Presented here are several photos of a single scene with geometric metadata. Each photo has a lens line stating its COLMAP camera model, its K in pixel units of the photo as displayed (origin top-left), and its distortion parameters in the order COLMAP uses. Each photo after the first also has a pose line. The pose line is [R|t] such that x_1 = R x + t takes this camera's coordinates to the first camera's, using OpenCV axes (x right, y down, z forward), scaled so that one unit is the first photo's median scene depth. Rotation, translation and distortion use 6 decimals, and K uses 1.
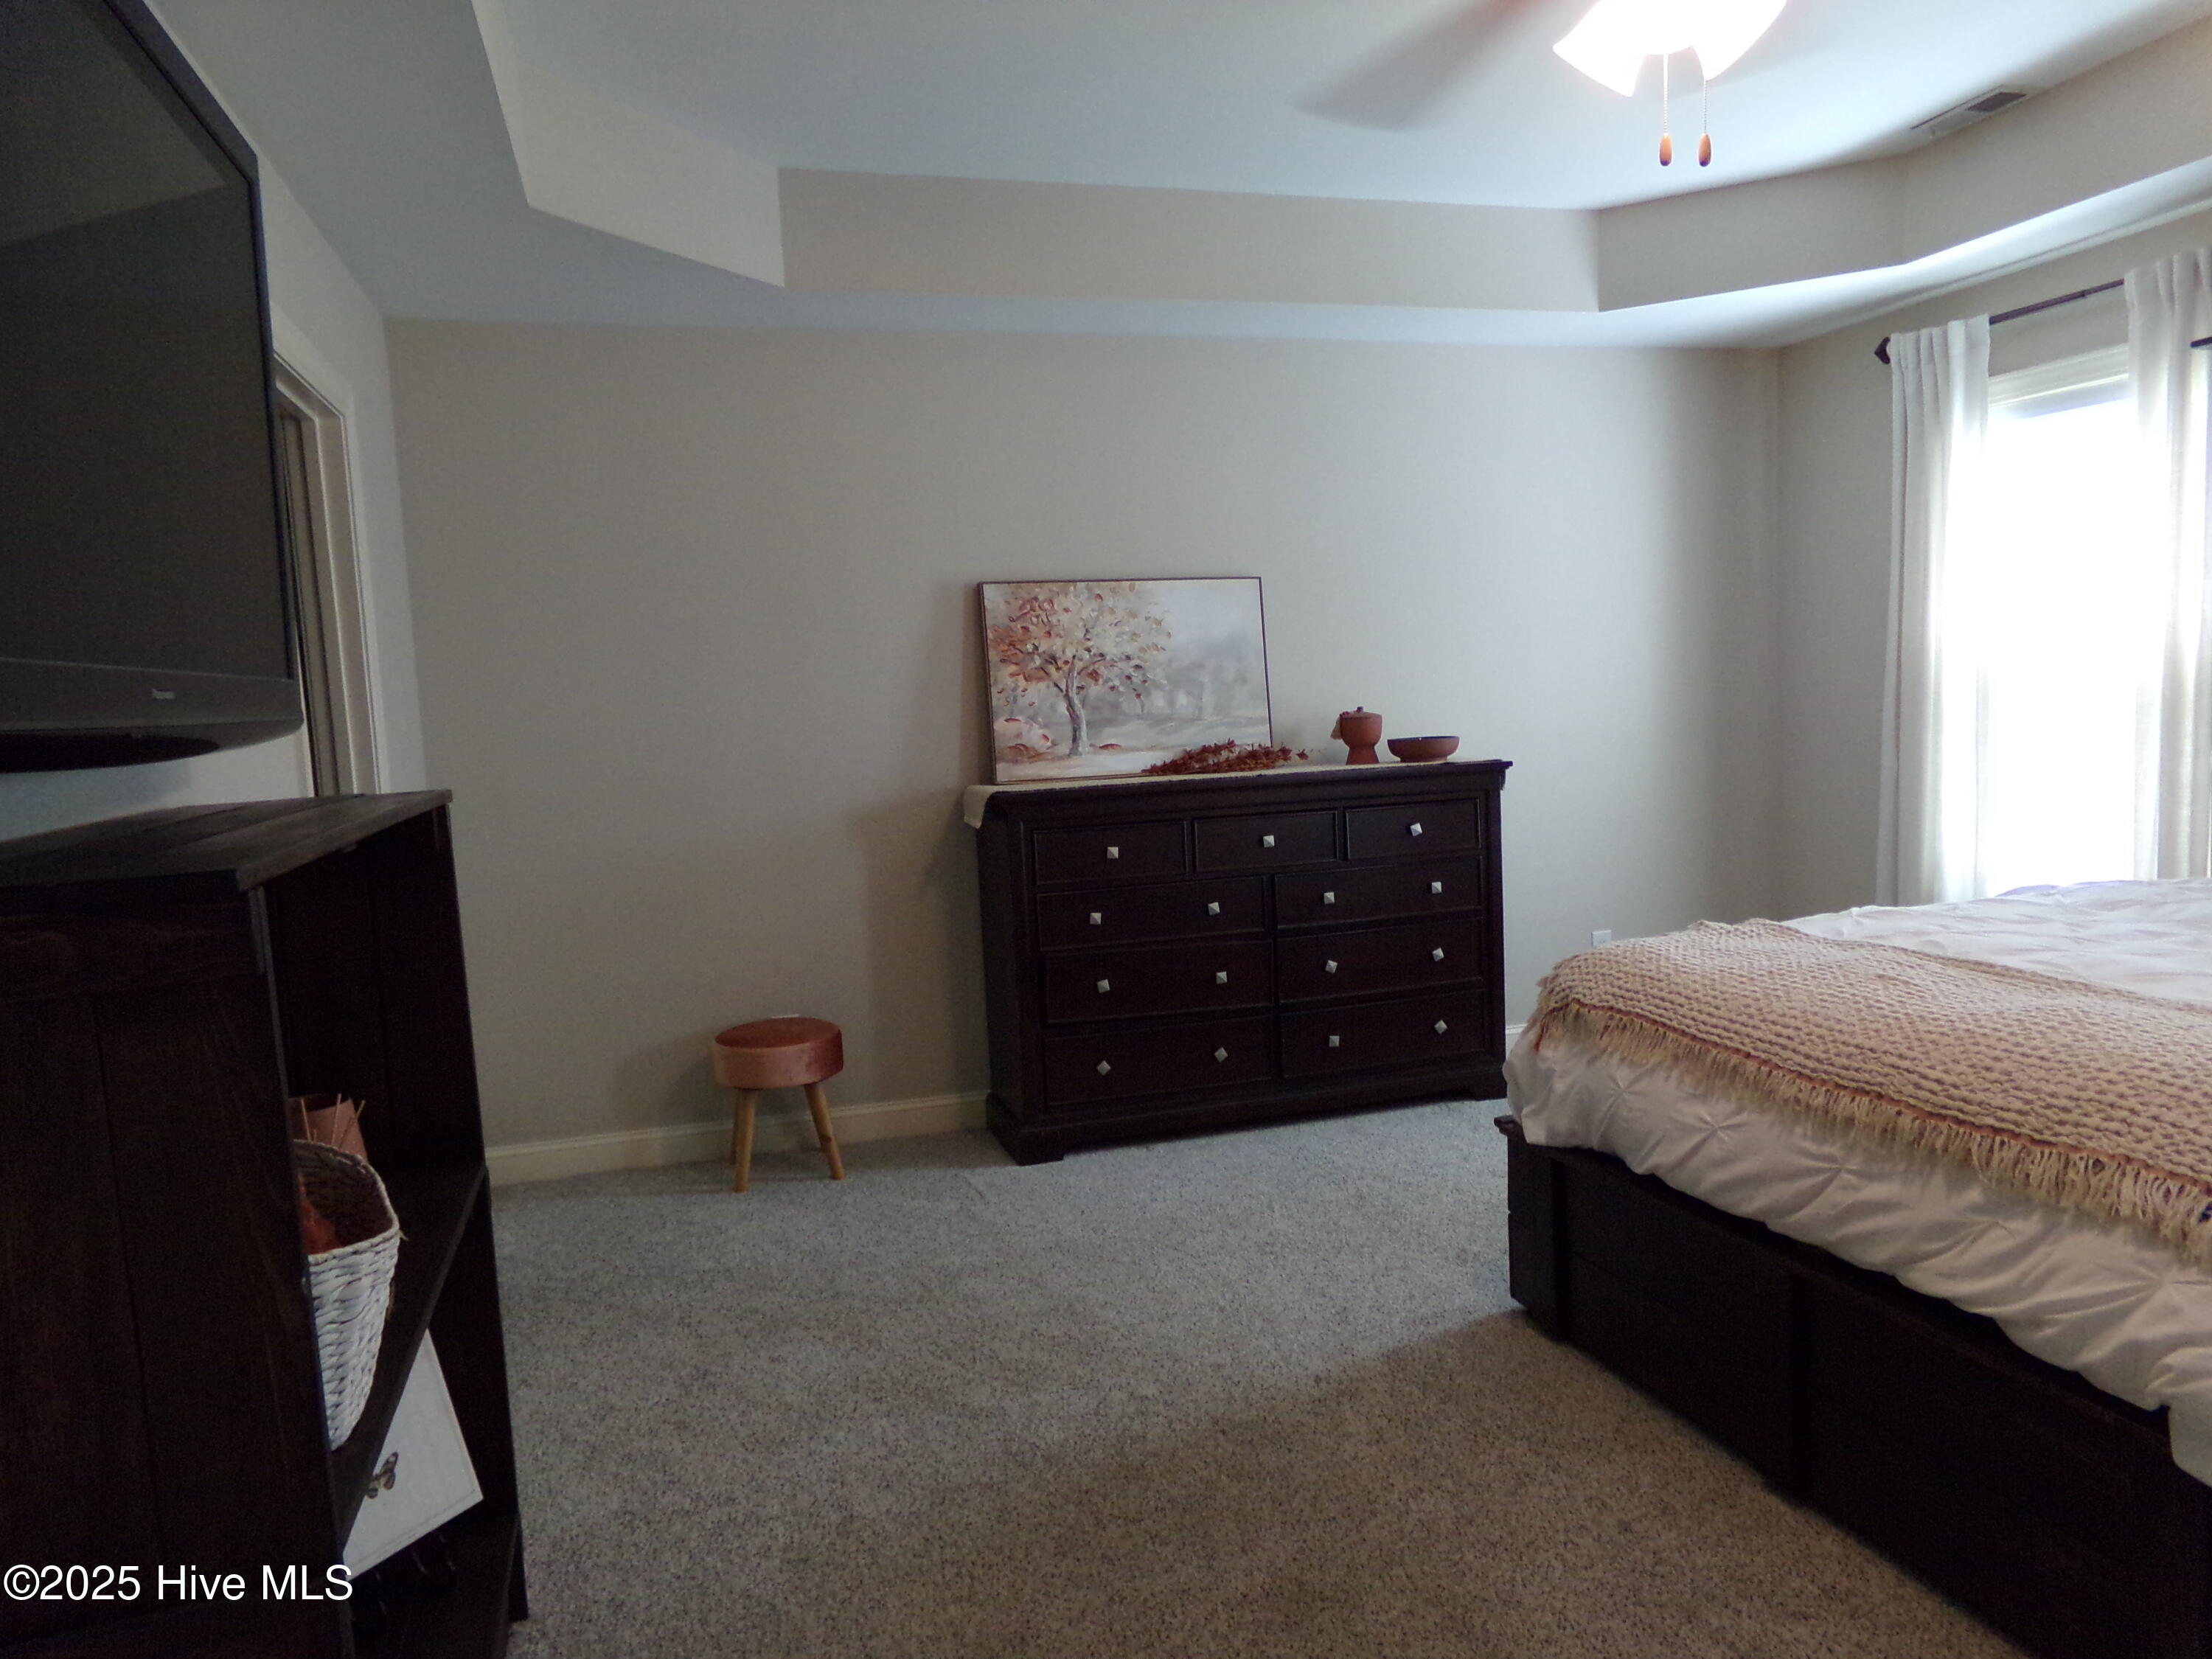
lens RADIAL K [[1528.4, 0, 1106.0], [0, 1528.4, 829.5], [0, 0, 1]] dist [0.041886, 0.002072]
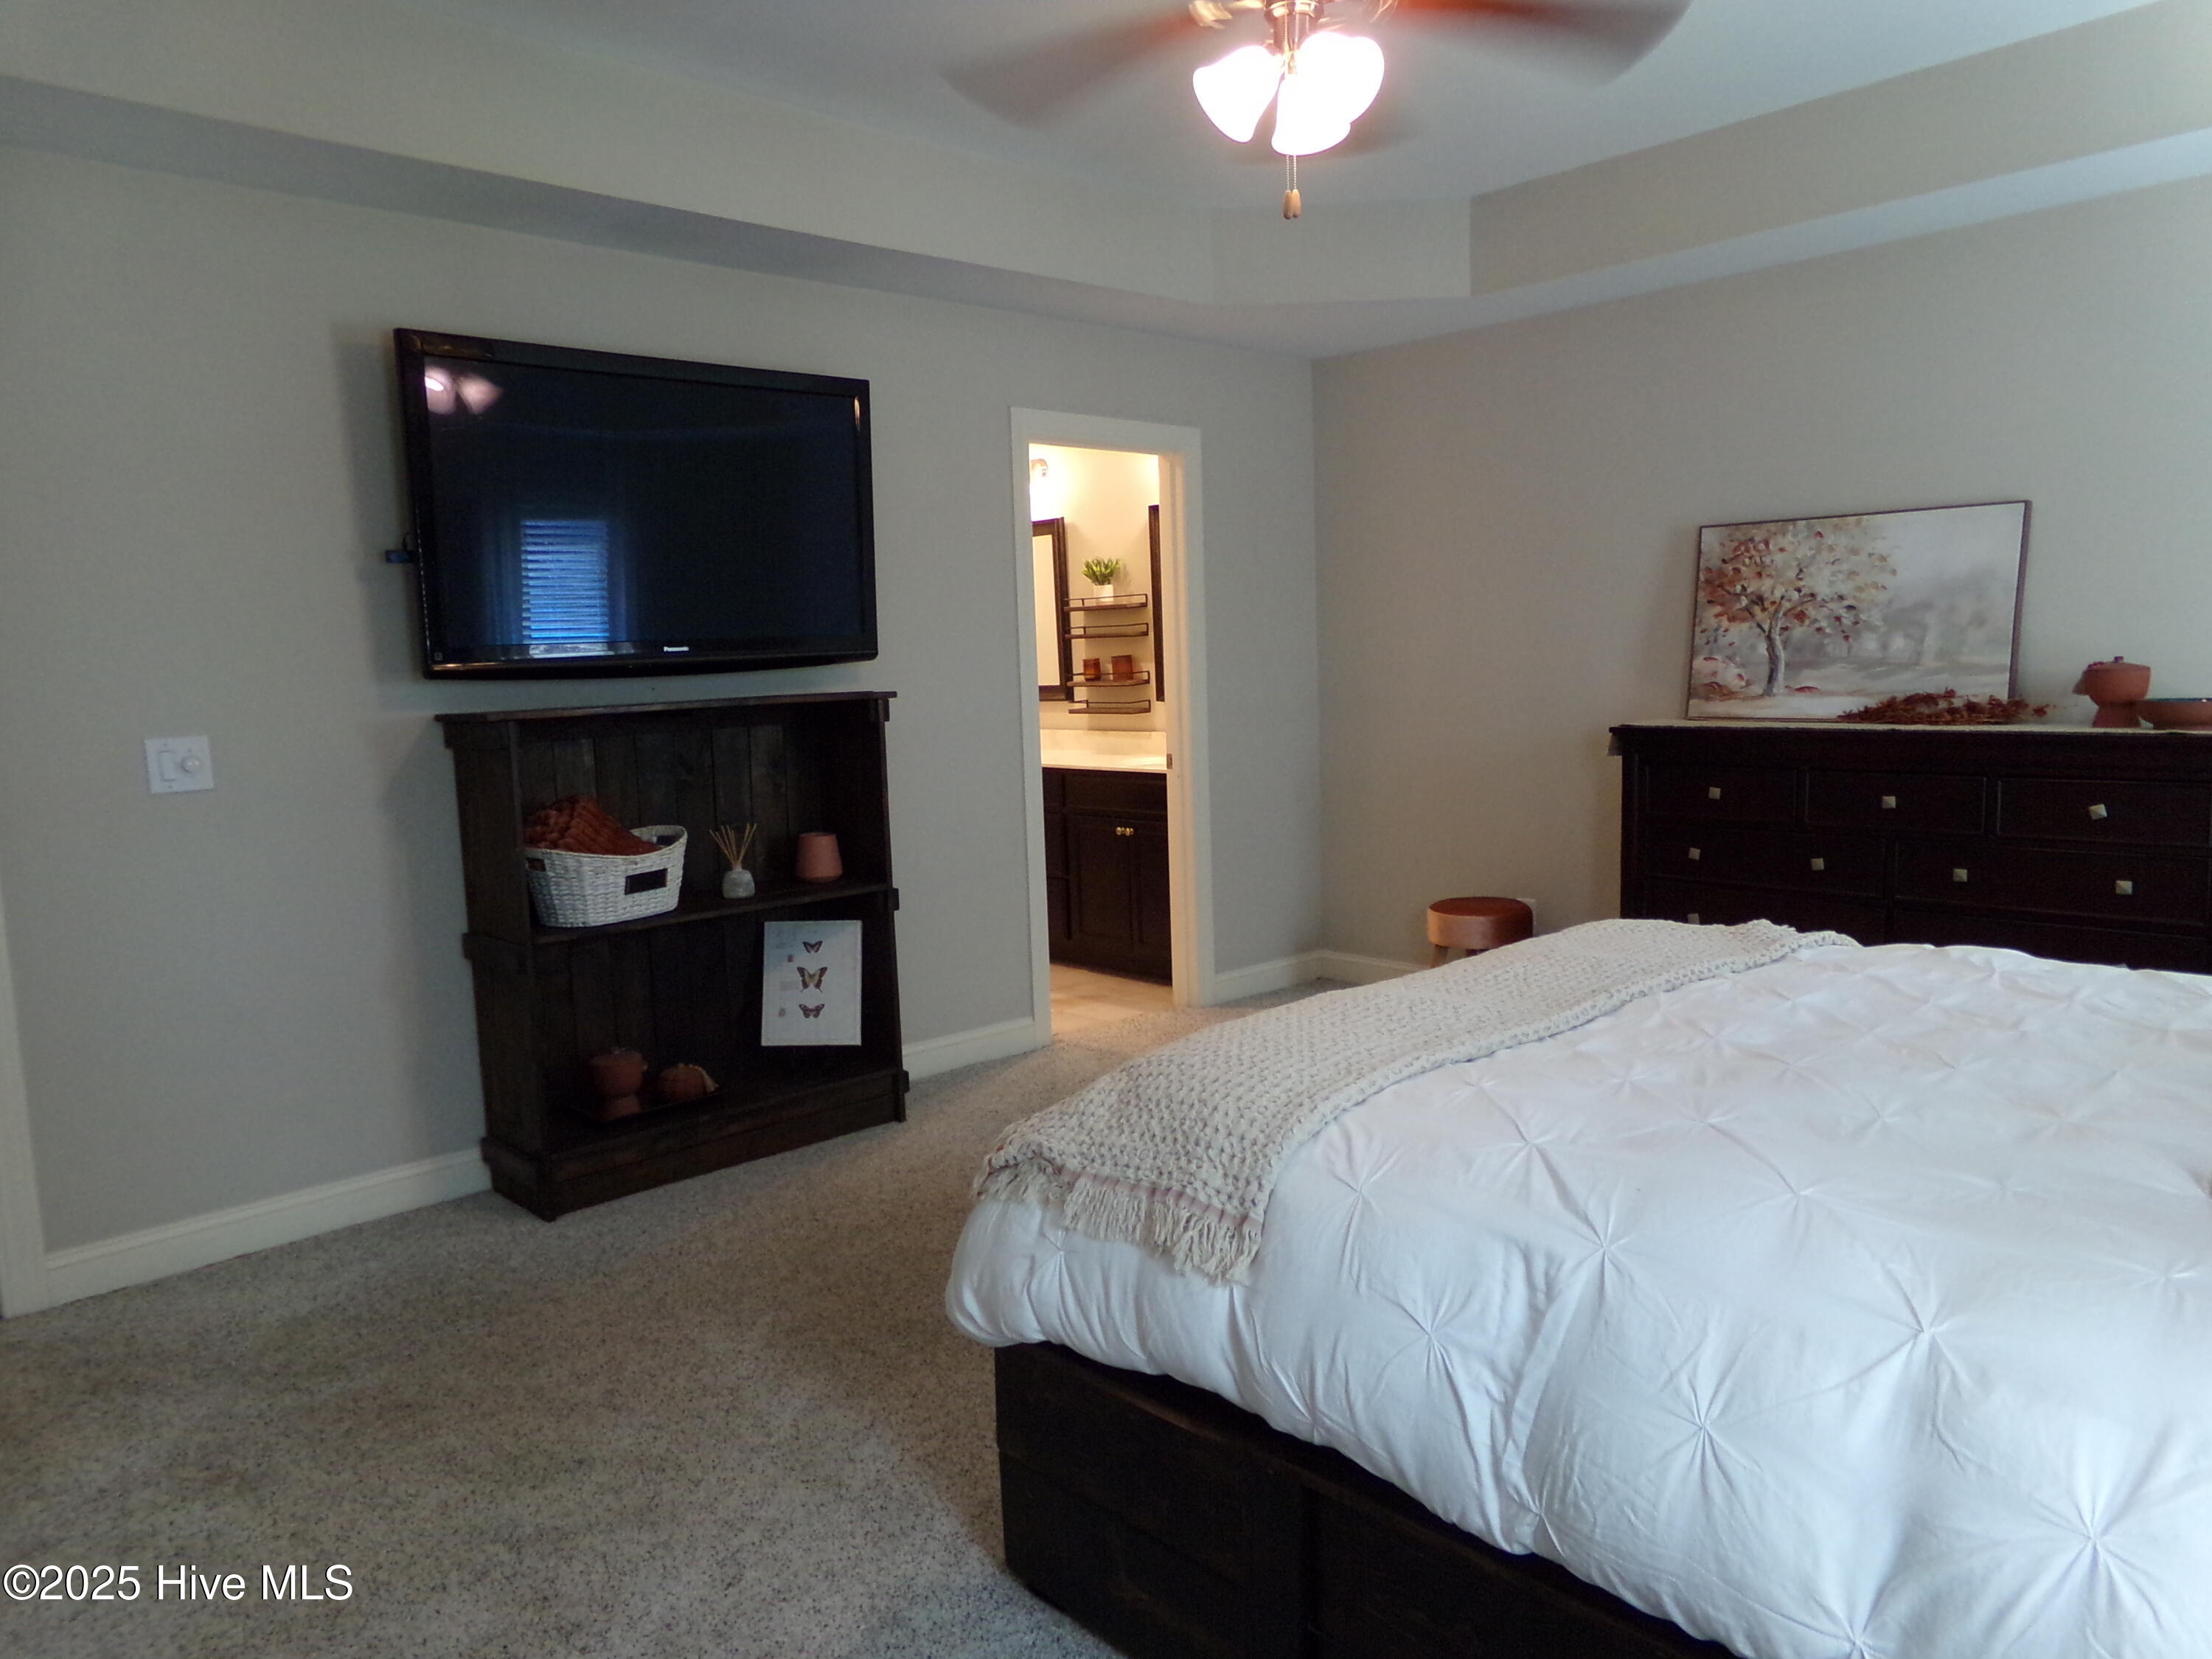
lens RADIAL K [[1528.4, 0, 1106.0], [0, 1528.4, 829.5], [0, 0, 1]] dist [0.041886, 0.002072]
pose [[0.449697, 0.137528, -0.882530, 0.683713], [-0.074052, 0.990414, 0.116606, -0.047233], [0.890106, 0.012916, 0.455571, 0.150905]]
